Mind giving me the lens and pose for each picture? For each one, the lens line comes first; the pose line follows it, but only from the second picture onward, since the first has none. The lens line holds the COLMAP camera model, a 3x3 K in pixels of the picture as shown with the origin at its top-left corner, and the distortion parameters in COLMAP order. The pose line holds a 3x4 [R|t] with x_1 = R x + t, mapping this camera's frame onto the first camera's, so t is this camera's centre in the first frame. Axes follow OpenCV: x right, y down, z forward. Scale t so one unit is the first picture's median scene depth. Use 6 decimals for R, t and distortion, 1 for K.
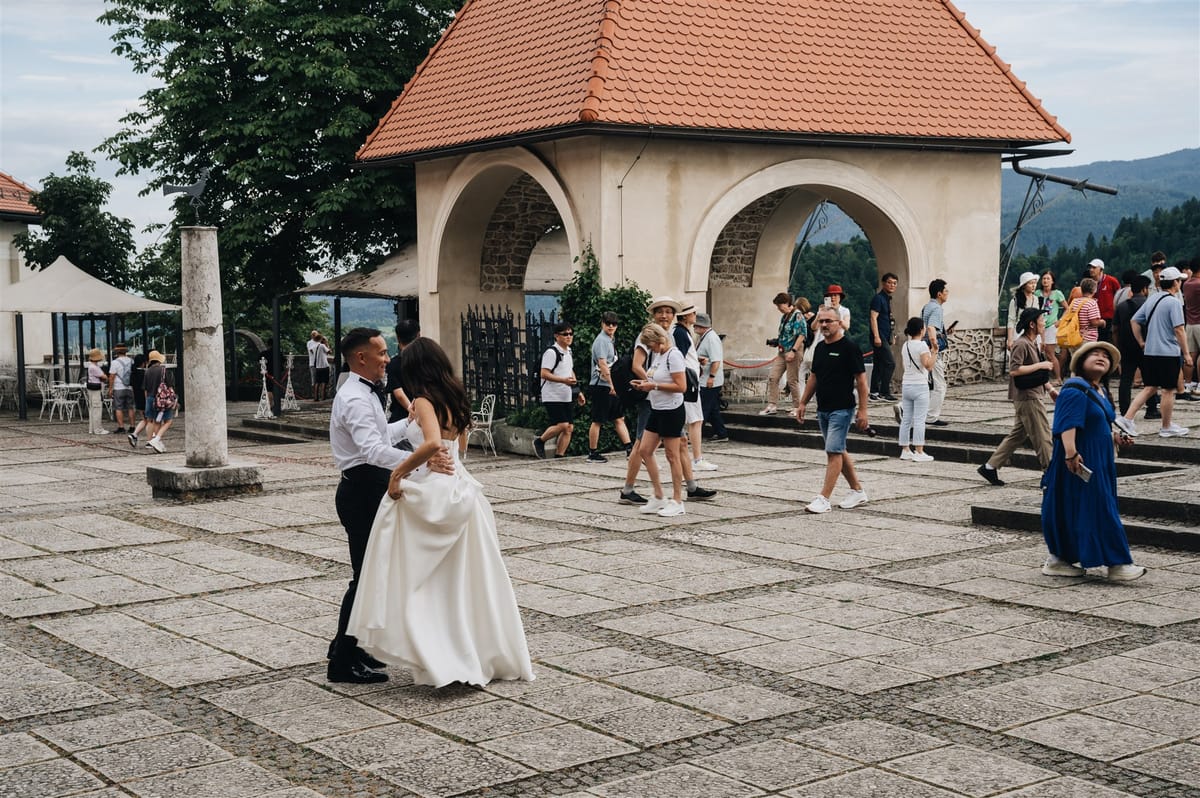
lens RADIAL K [[1566.2, 0, 600.0], [0, 1566.2, 399.0], [0, 0, 1]] dist [0.234168, -0.076407]
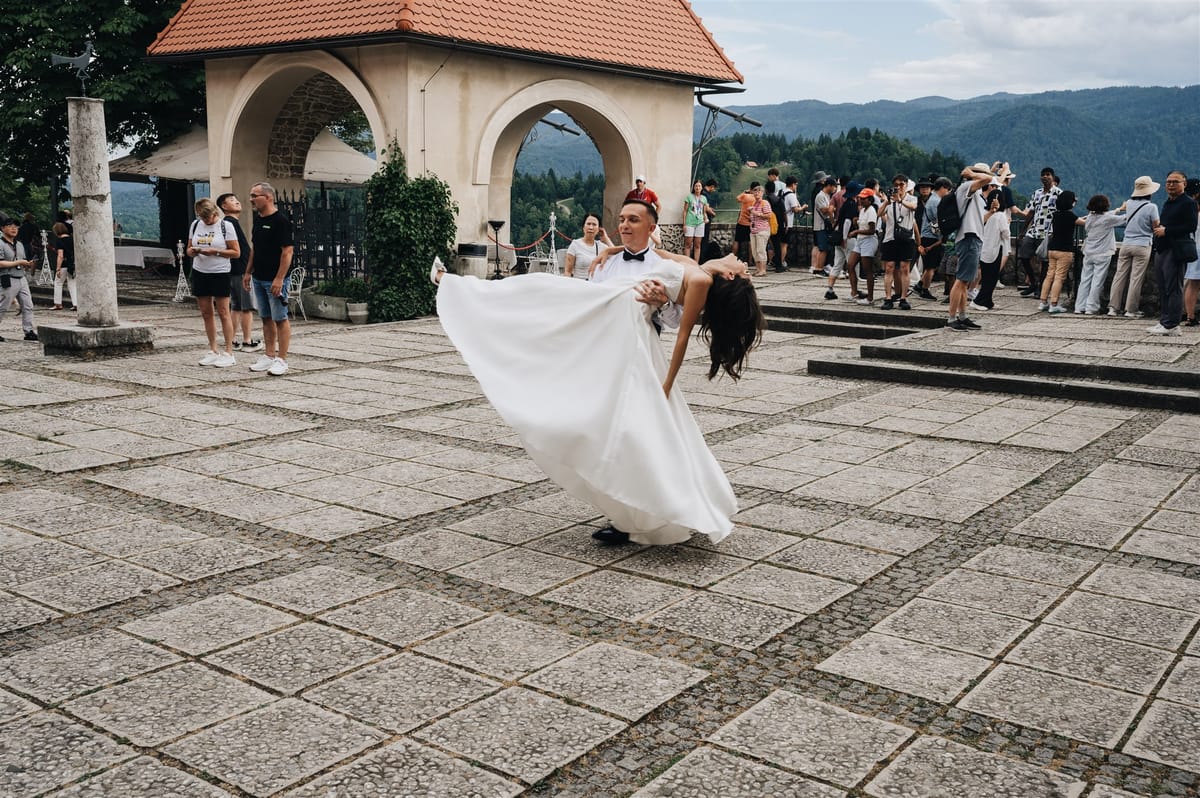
lens RADIAL K [[1181.0, 0, 600.0], [0, 1181.0, 399.0], [0, 0, 1]] dist [0.048280, 0.026716]
pose [[0.956179, -0.013699, 0.292461, -0.125407], [-0.015350, 0.995185, 0.096800, 0.006404], [-0.292379, -0.097048, 0.951365, 0.098718]]
